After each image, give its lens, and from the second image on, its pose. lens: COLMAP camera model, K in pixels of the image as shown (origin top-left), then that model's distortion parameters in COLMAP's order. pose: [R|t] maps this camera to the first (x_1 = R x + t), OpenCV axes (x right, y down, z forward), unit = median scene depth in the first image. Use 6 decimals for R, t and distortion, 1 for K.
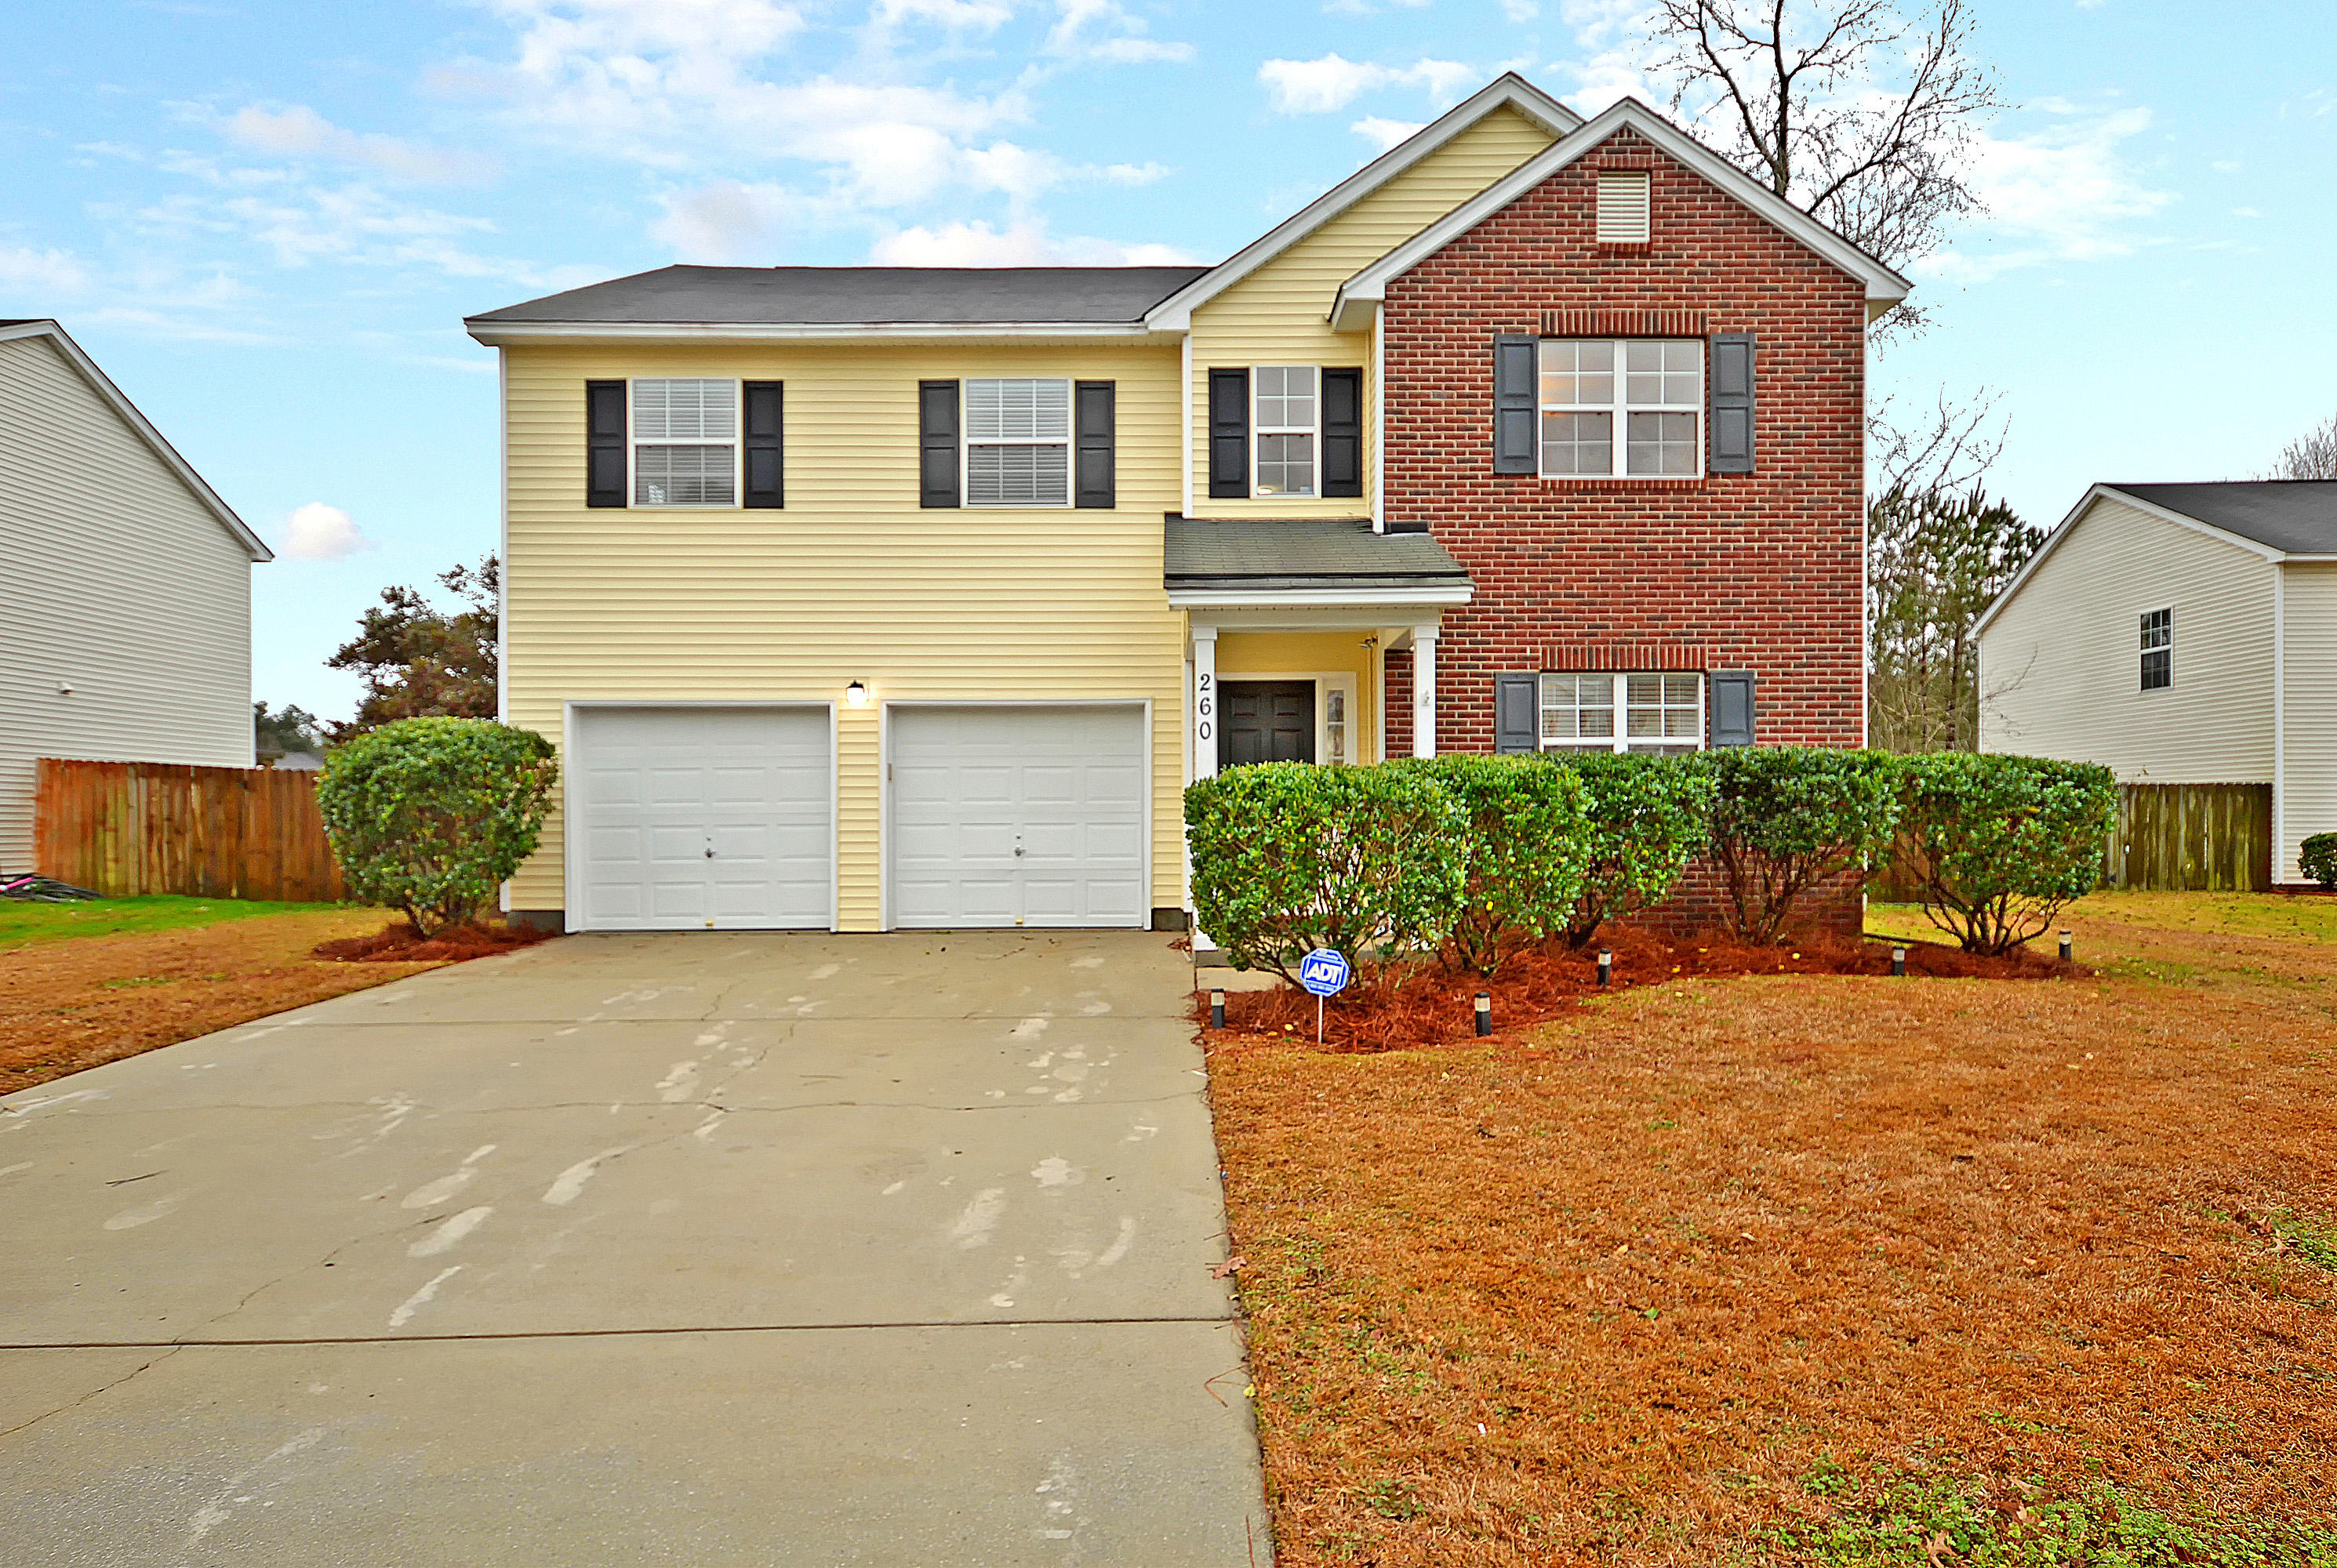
lens RADIAL K [[1407.2, 0, 1179.4], [0, 1407.2, 783.3], [0, 0, 1]] dist [0.015462, -0.001577]
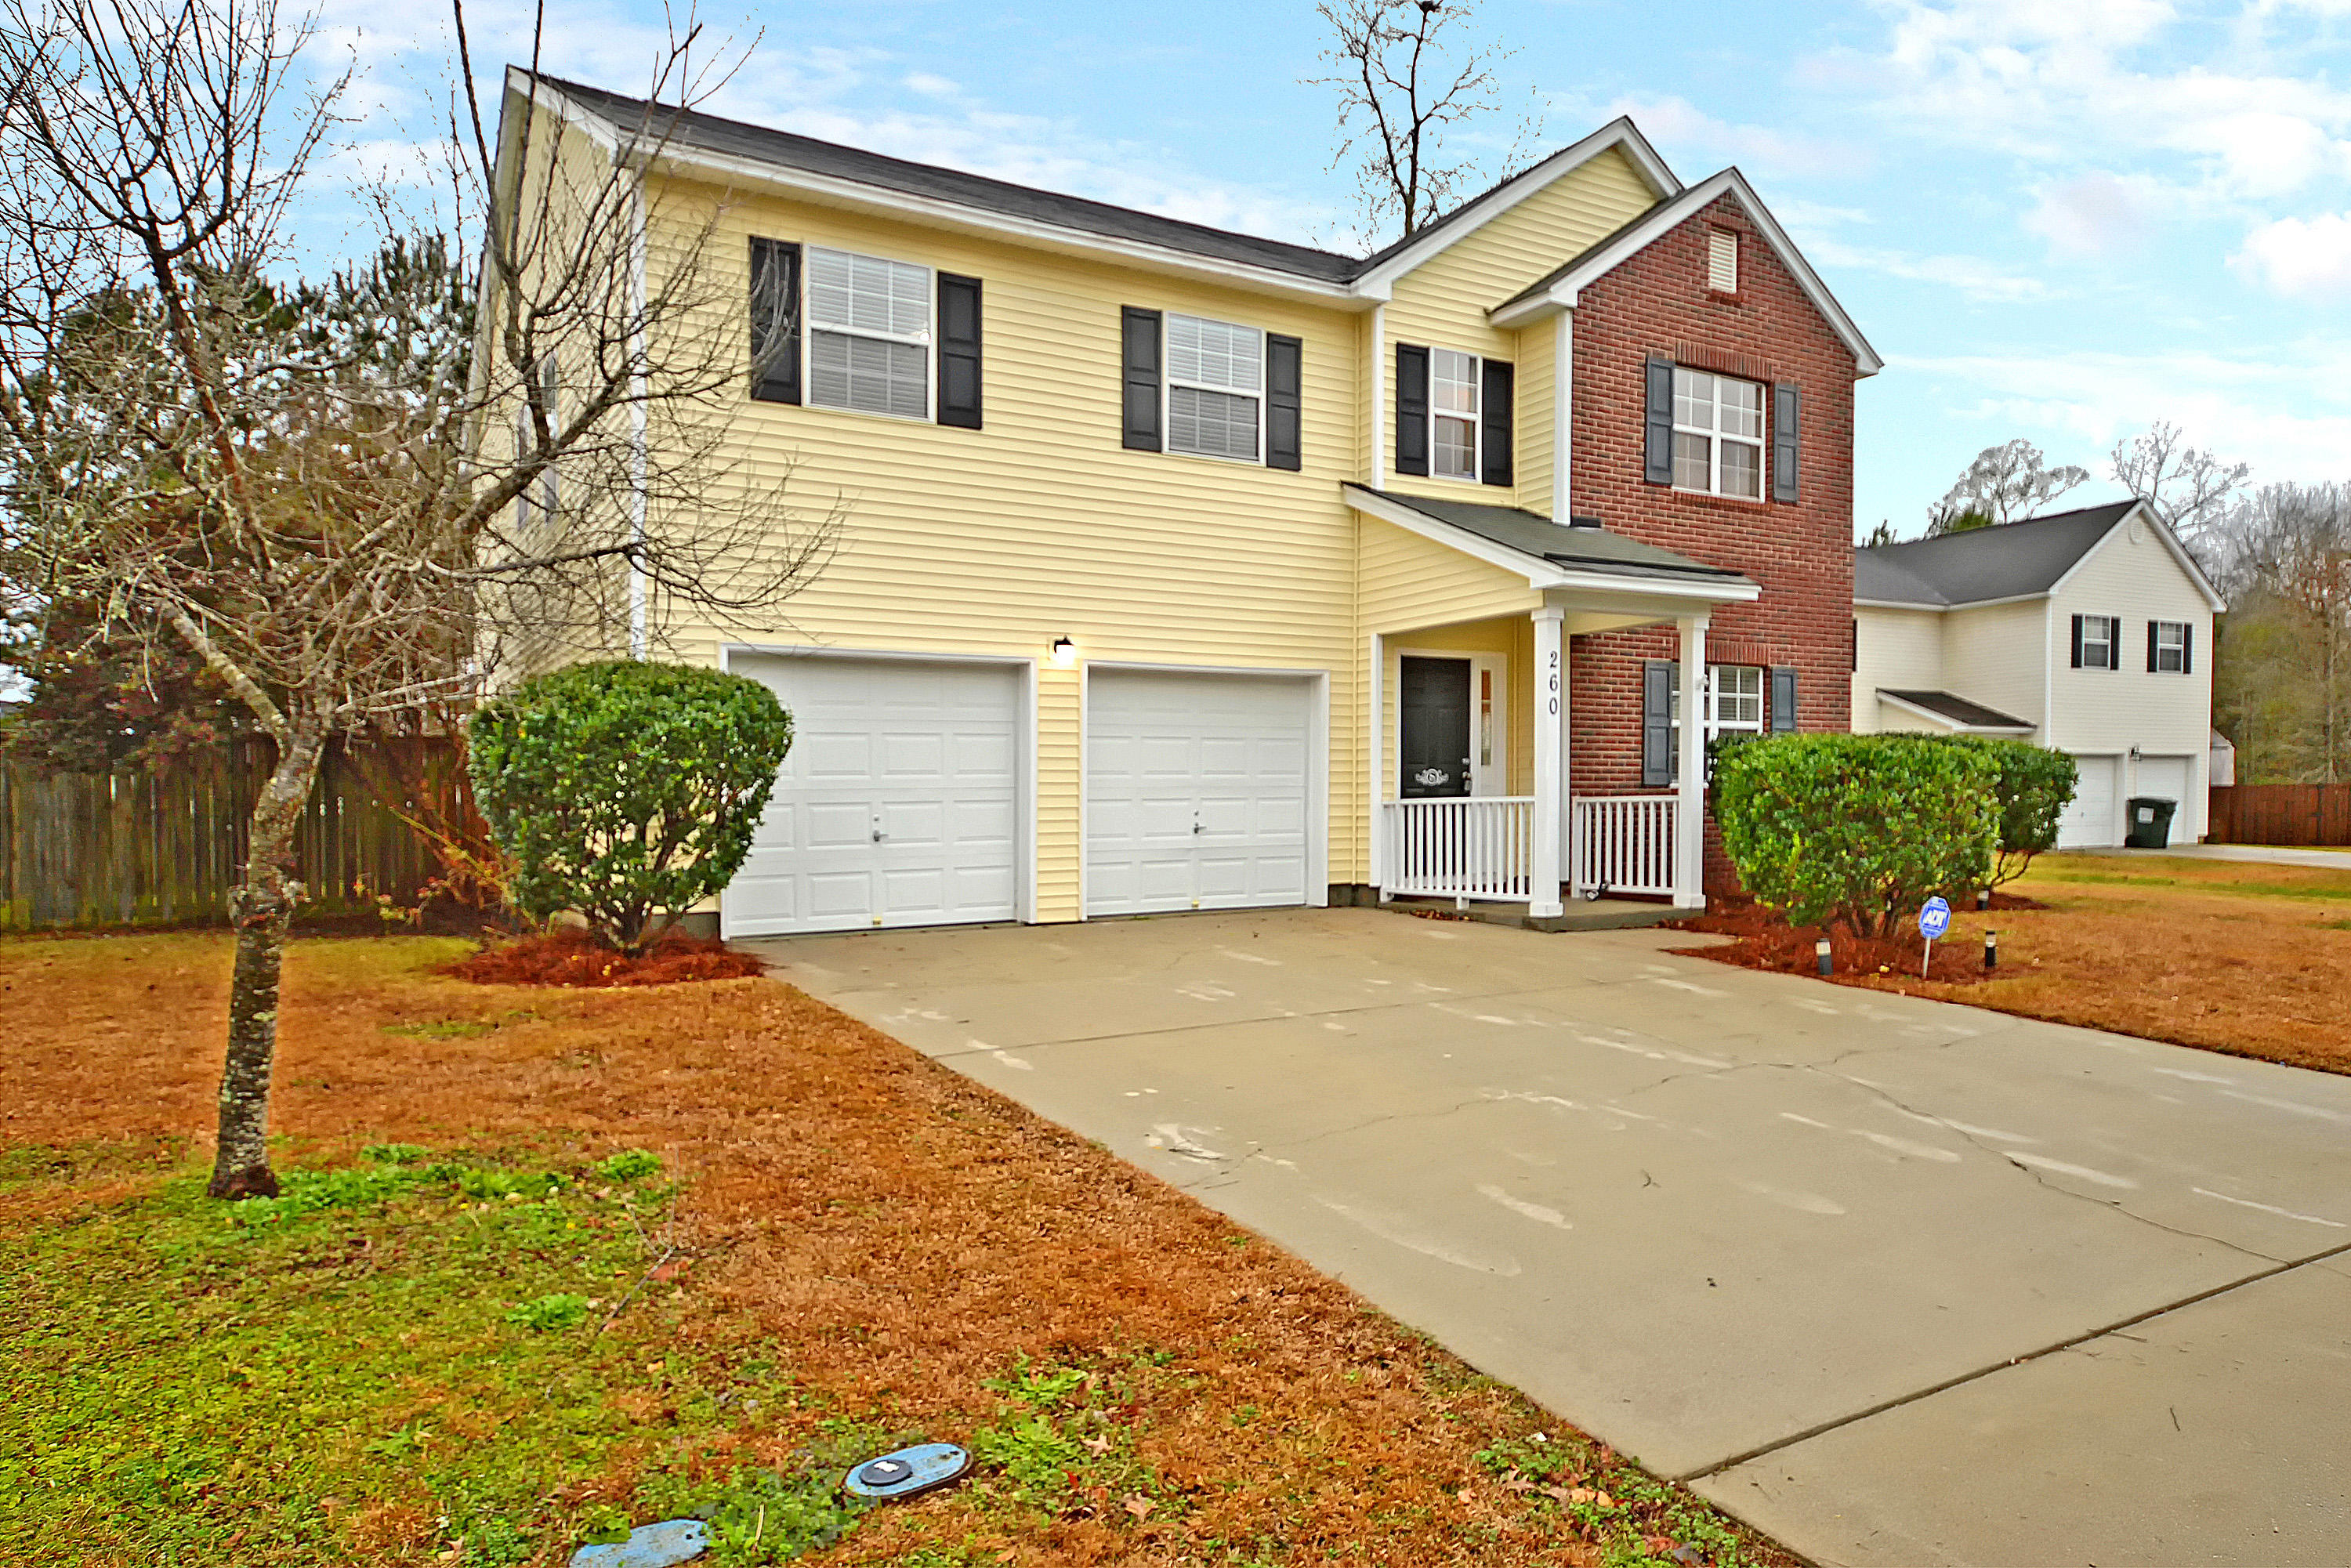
lens RADIAL K [[1450.6, 0, 1169.7], [0, 1450.6, 793.1], [0, 0, 1]] dist [0.004854, 0.004774]
pose [[0.864045, -0.002551, 0.503408, -0.637507], [-0.004575, 0.999906, 0.012920, 0.012881], [-0.503393, -0.013467, 0.863952, 0.185710]]
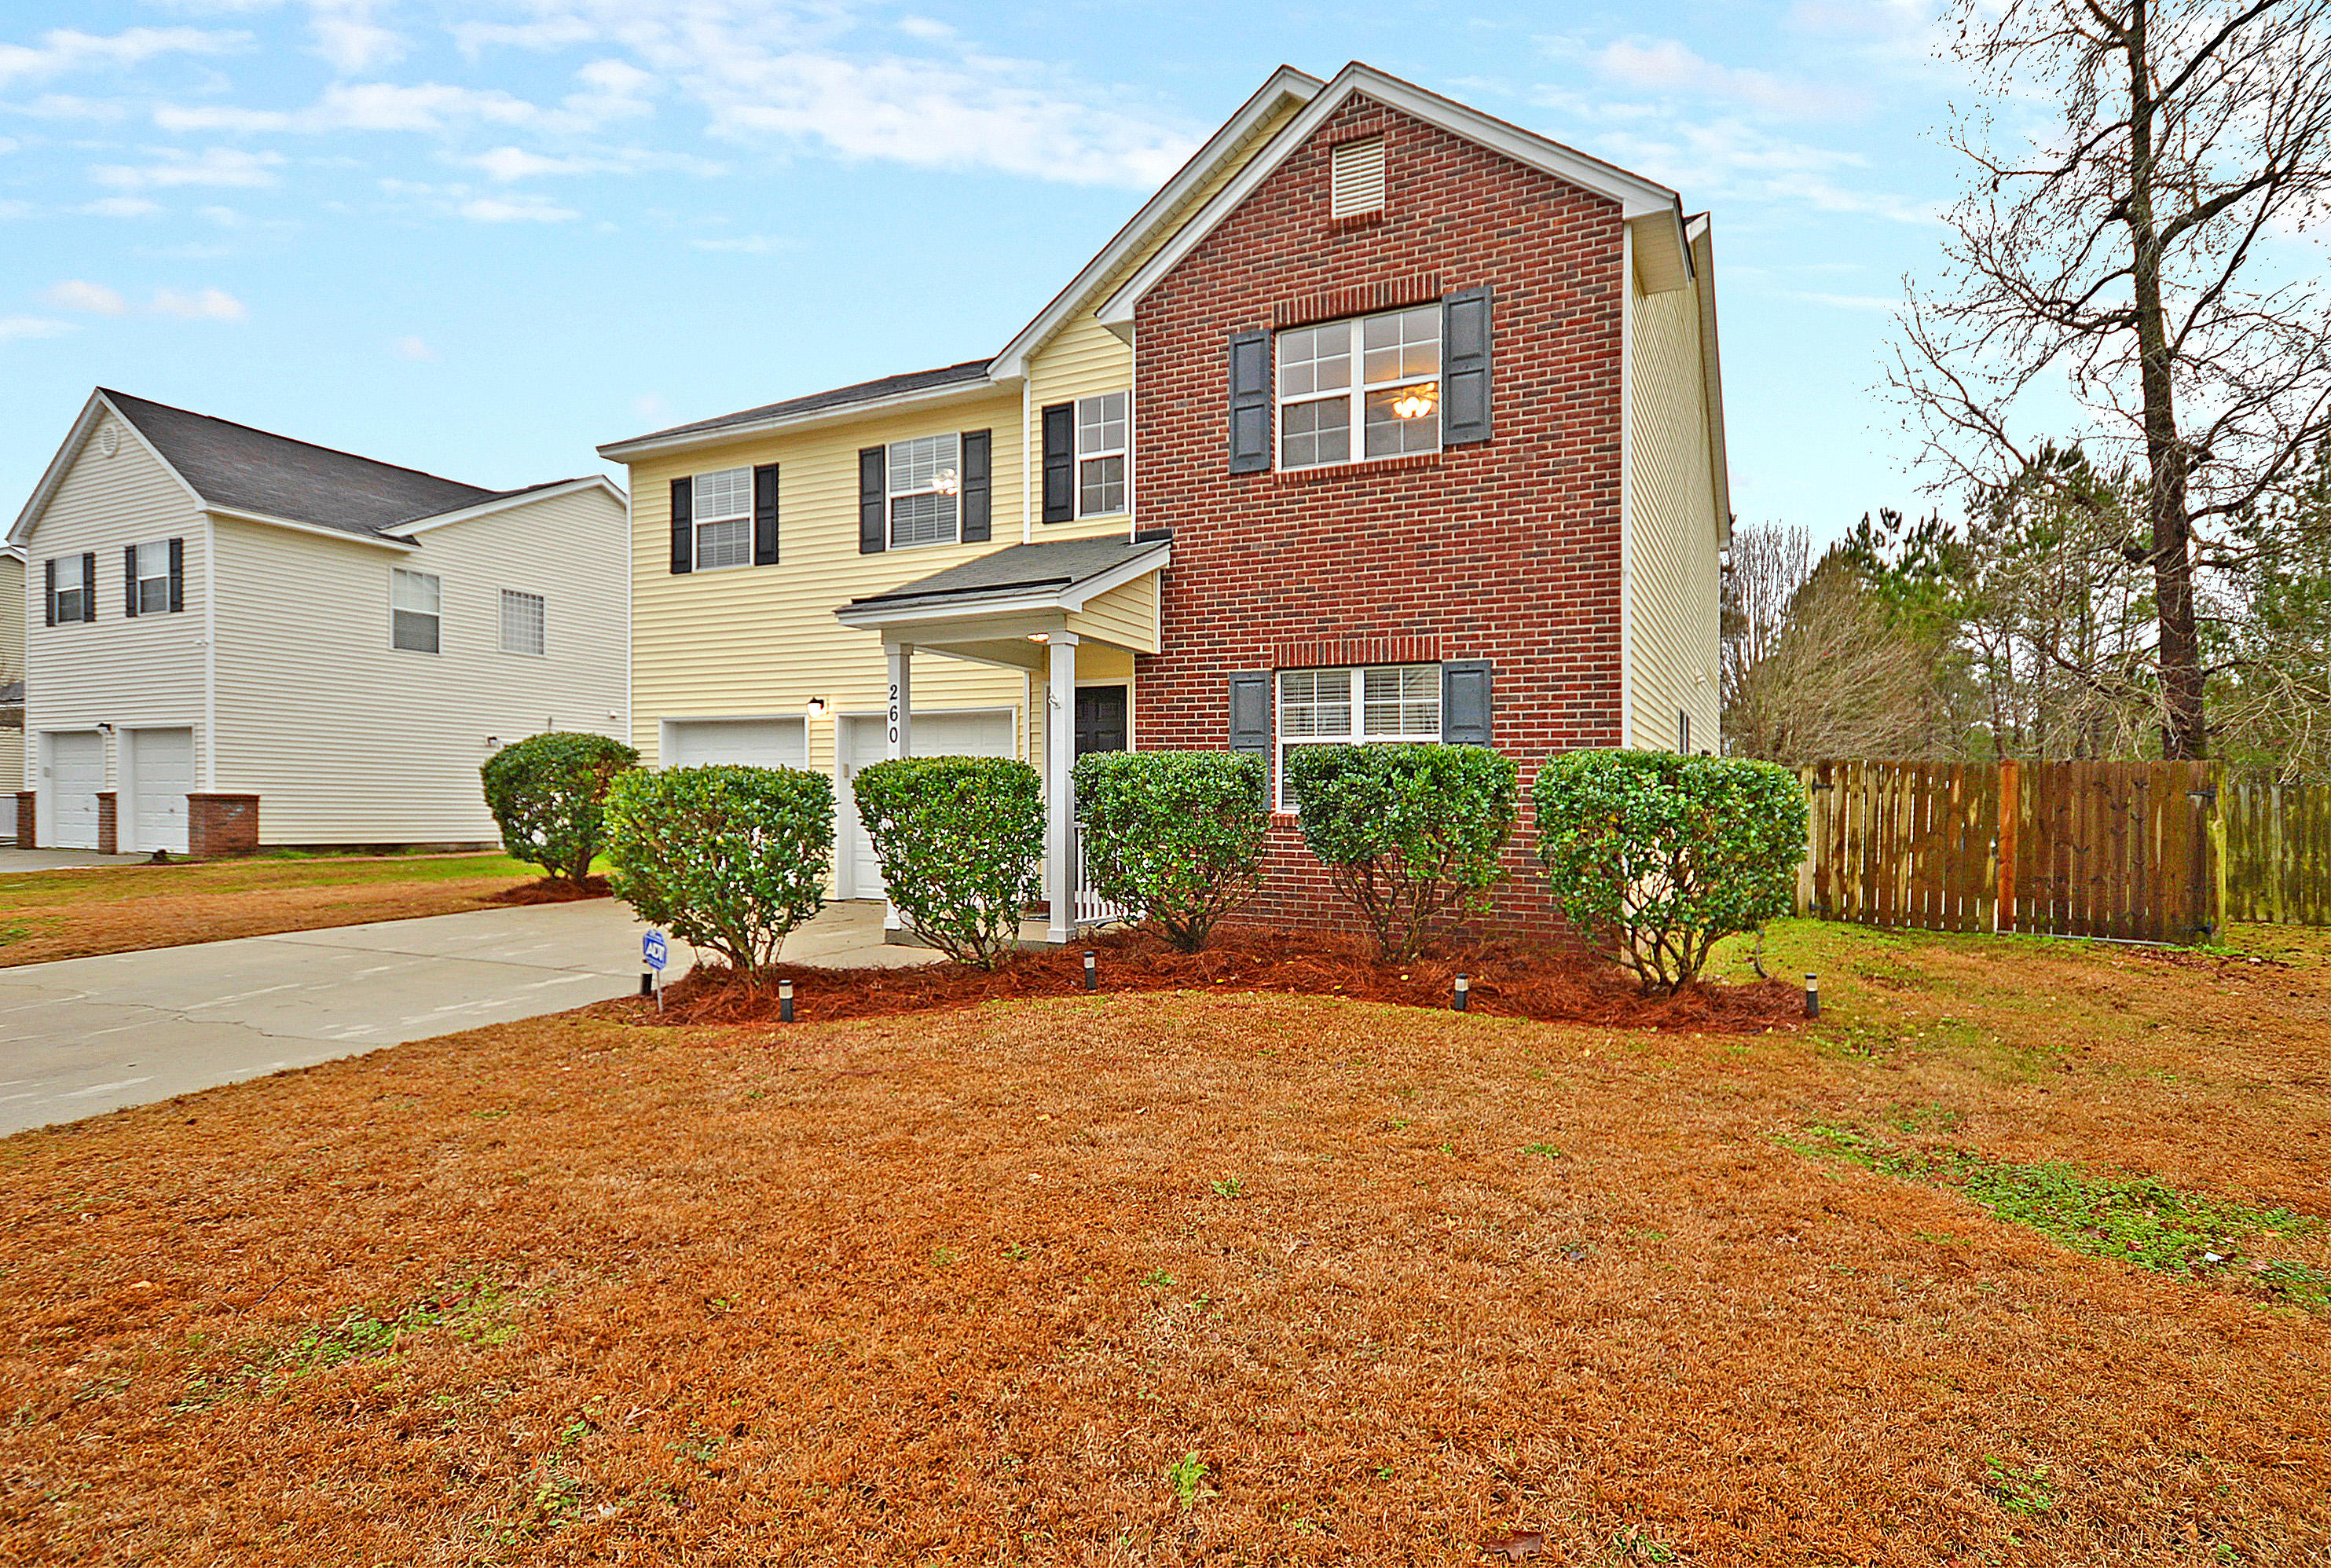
lens RADIAL K [[1219.4, 0, 1159.9], [0, 1219.4, 777.9], [0, 0, 1]] dist [0.025425, 0.000387]
pose [[0.878853, 0.003646, -0.477078, 0.560859], [-0.006218, 0.999973, -0.003811, 0.000366], [0.477051, 0.006316, 0.878853, 0.199696]]
